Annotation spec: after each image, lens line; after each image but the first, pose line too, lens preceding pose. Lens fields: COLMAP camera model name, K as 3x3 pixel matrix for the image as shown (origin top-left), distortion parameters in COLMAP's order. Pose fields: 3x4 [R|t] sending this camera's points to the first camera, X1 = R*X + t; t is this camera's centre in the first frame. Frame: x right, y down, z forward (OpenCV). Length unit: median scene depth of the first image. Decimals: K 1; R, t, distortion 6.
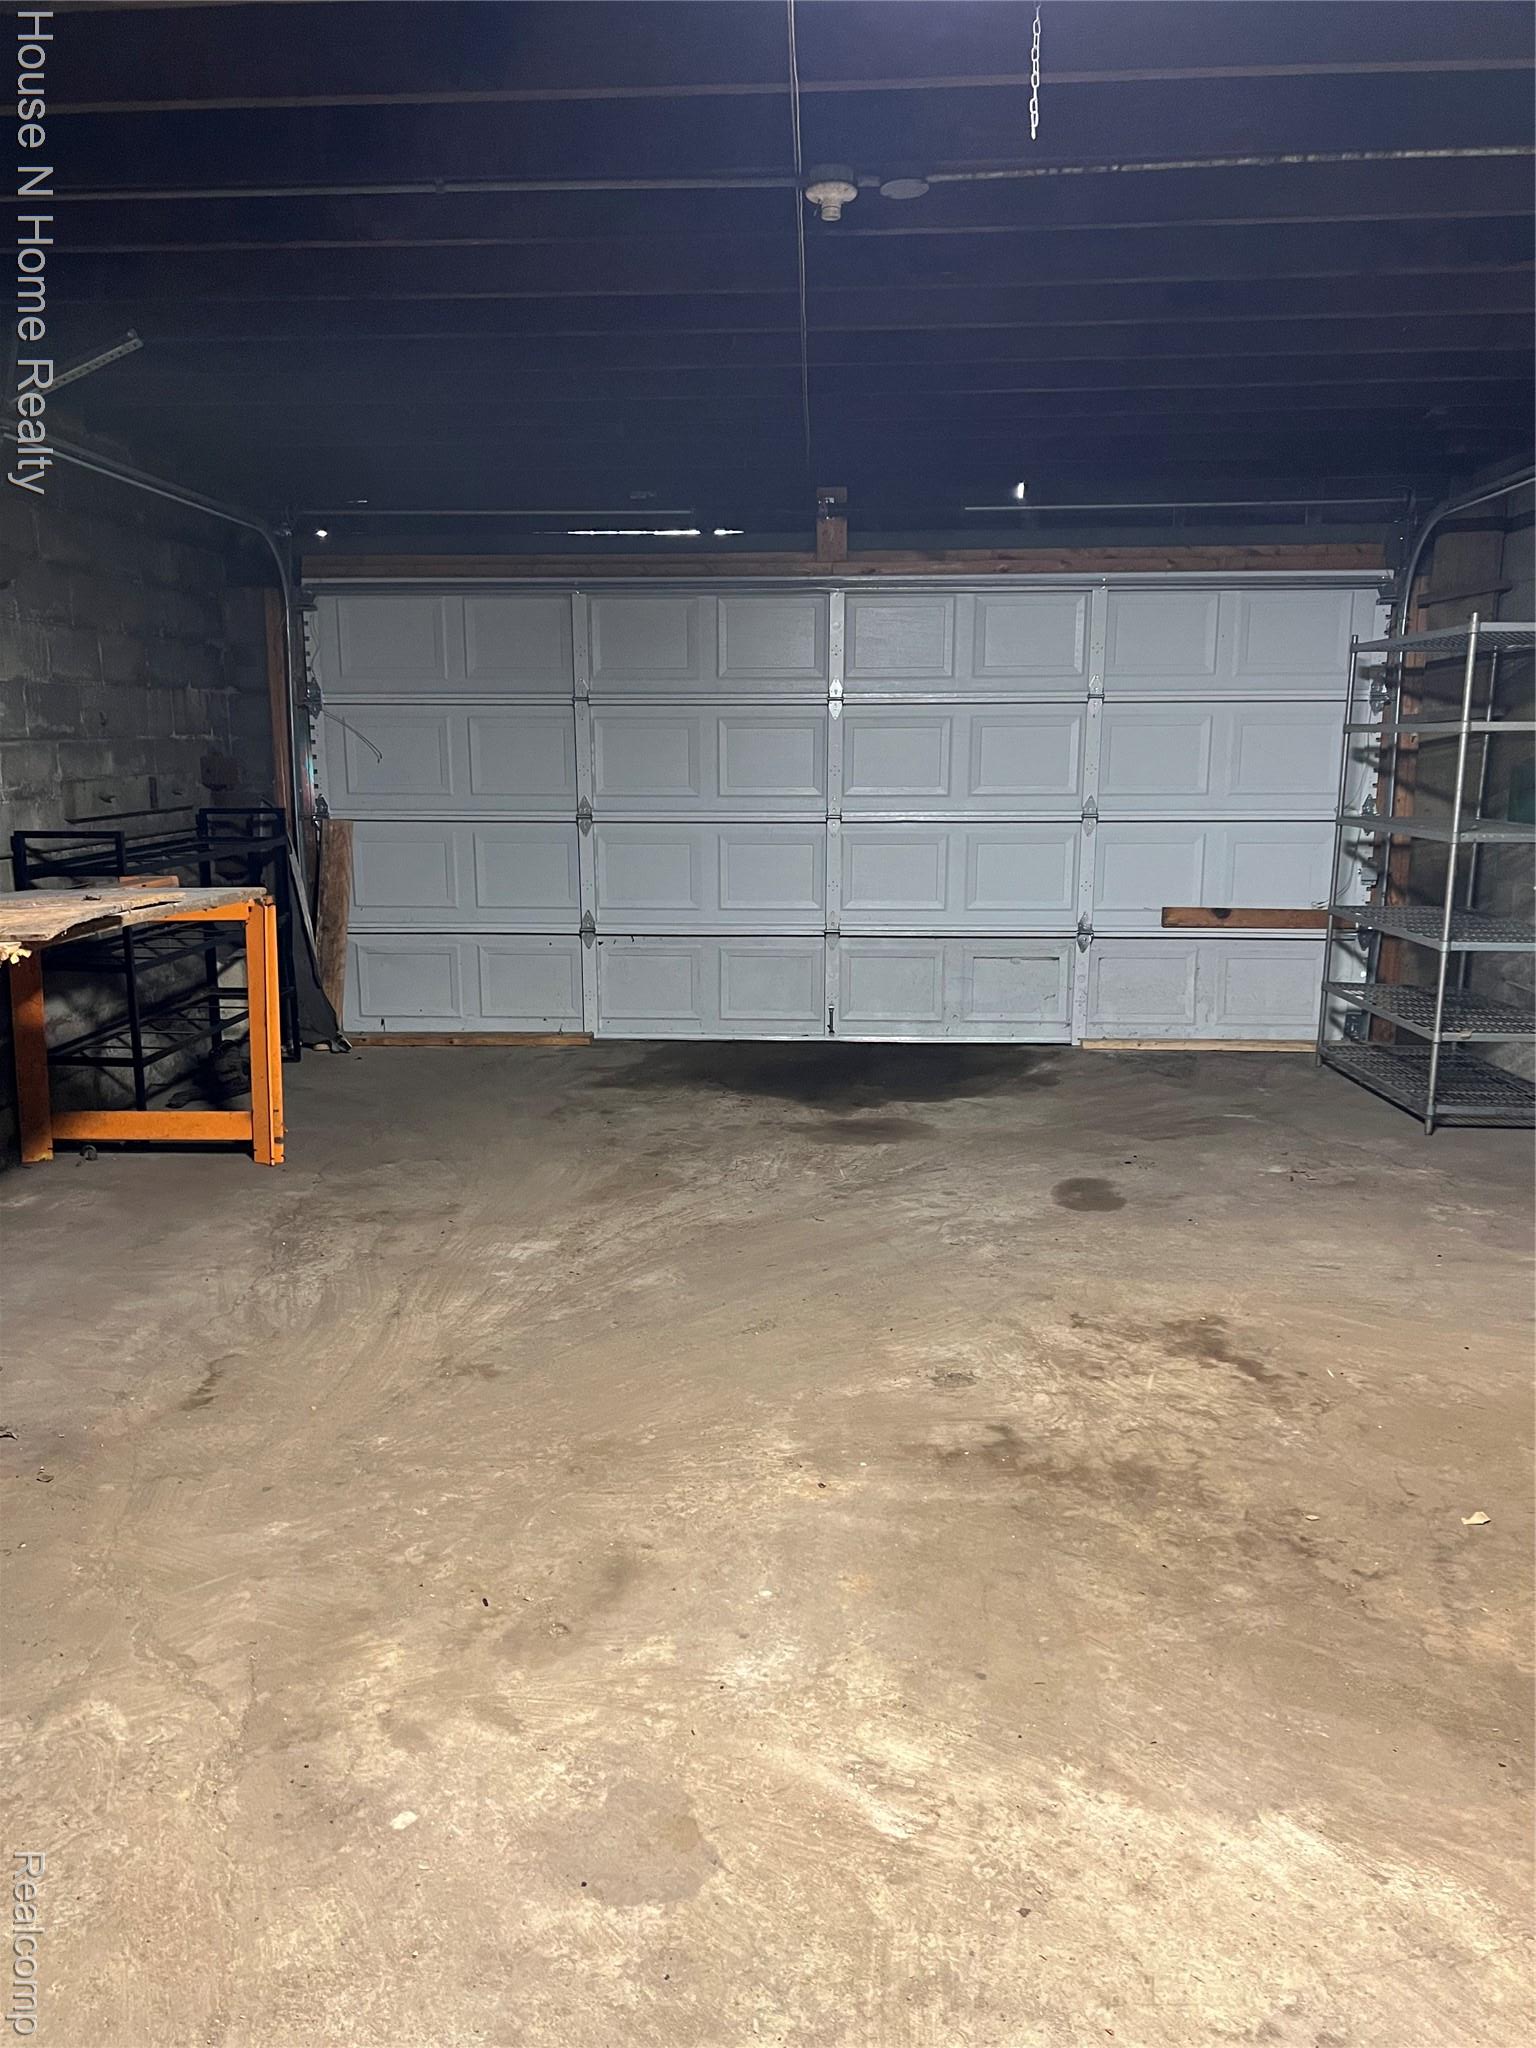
lens RADIAL K [[1544.5, 0, 764.2], [0, 1544.5, 1027.1], [0, 0, 1]] dist [0.017049, -0.003335]
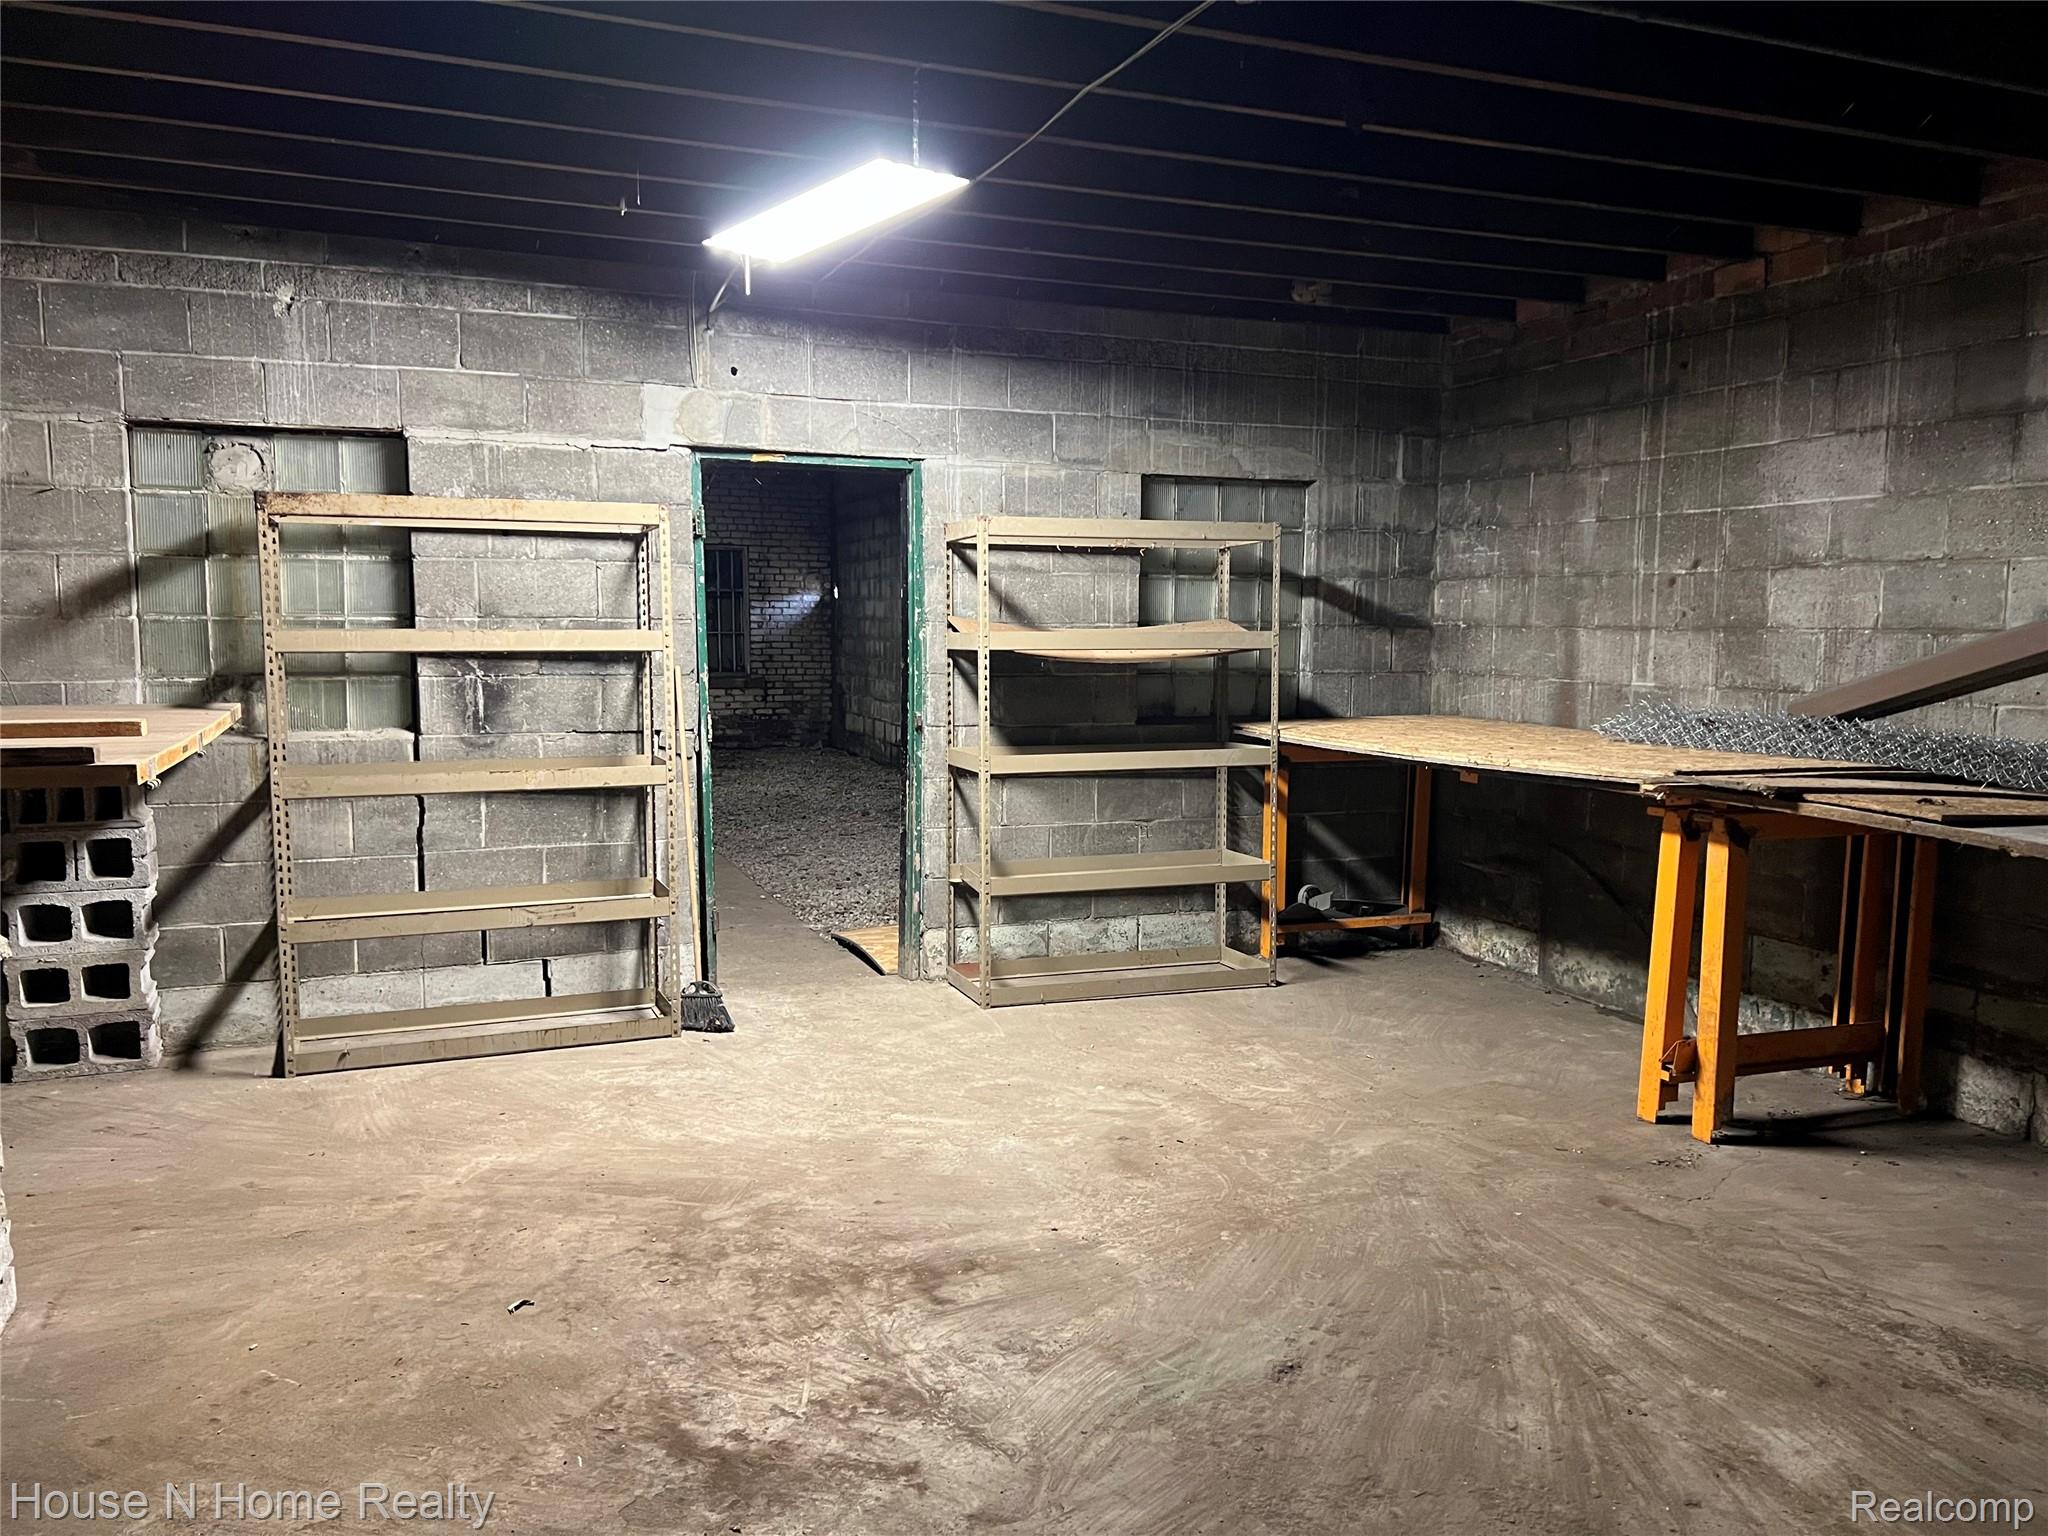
lens RADIAL K [[1544.5, 0, 1020.6], [0, 1544.5, 774.0], [0, 0, 1]] dist [0.017049, -0.003335]
pose [[-0.914421, 0.045576, -0.402190, 0.521682], [-0.073420, 0.958481, 0.275542, -0.376233], [0.398050, 0.281490, -0.873109, 1.888171]]
